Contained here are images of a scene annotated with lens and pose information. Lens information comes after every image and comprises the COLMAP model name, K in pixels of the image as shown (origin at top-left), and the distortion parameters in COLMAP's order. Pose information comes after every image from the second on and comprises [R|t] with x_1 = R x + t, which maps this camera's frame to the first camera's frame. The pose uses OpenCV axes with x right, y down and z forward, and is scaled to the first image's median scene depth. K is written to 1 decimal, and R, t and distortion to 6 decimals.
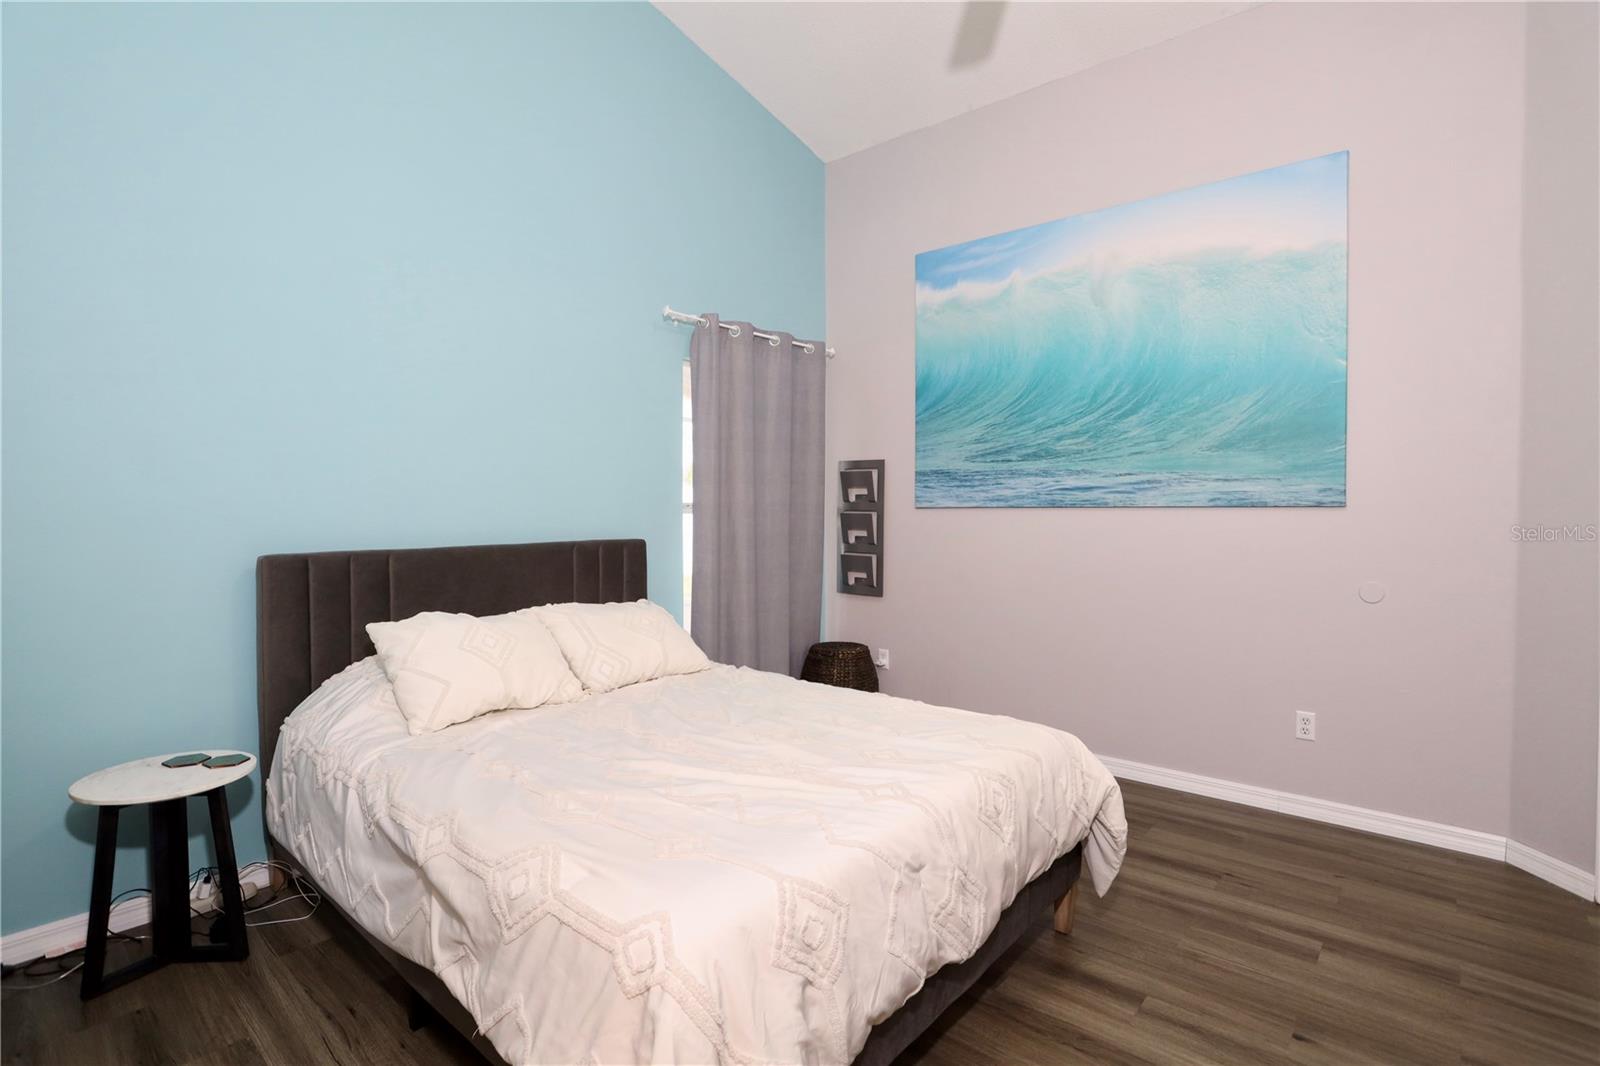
lens RADIAL K [[783.1, 0, 793.4], [0, 783.1, 522.5], [0, 0, 1]] dist [-0.082535, 0.043632]
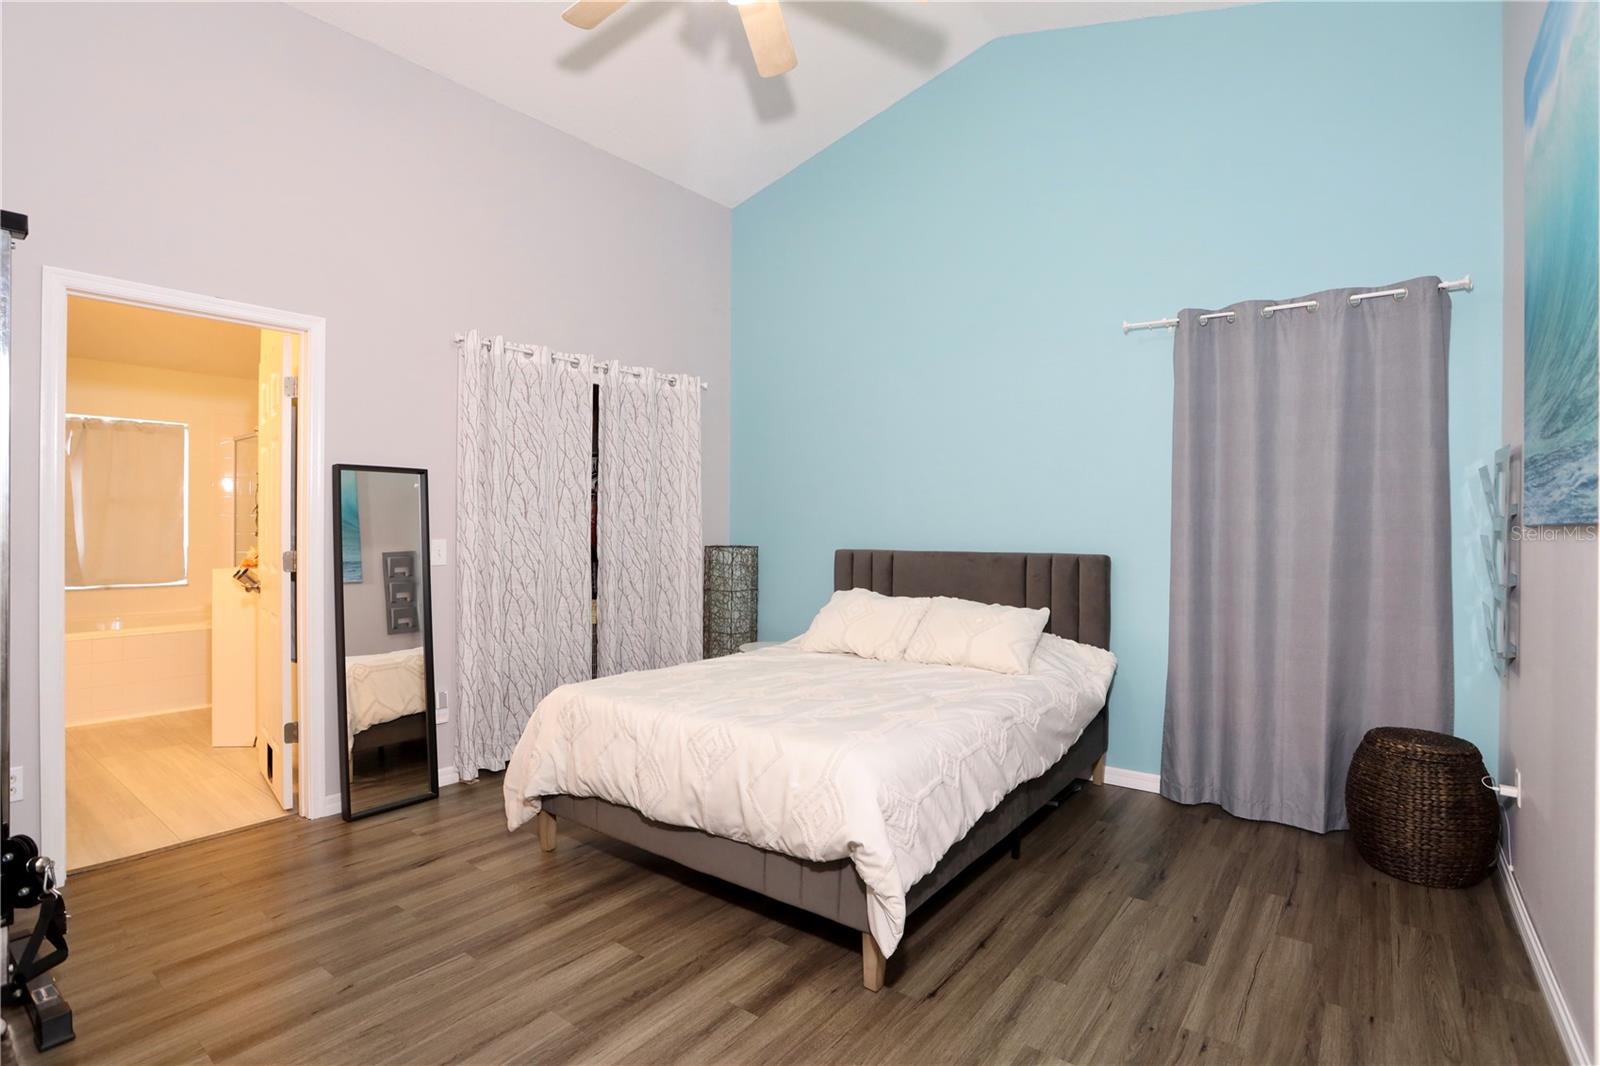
lens RADIAL K [[783.1, 0, 793.4], [0, 783.1, 522.5], [0, 0, 1]] dist [-0.082535, 0.043632]
pose [[0.077134, 0.006625, -0.996999, 1.101721], [-0.024169, 0.999697, 0.004773, -0.021654], [0.996728, 0.023728, 0.077271, 0.716274]]
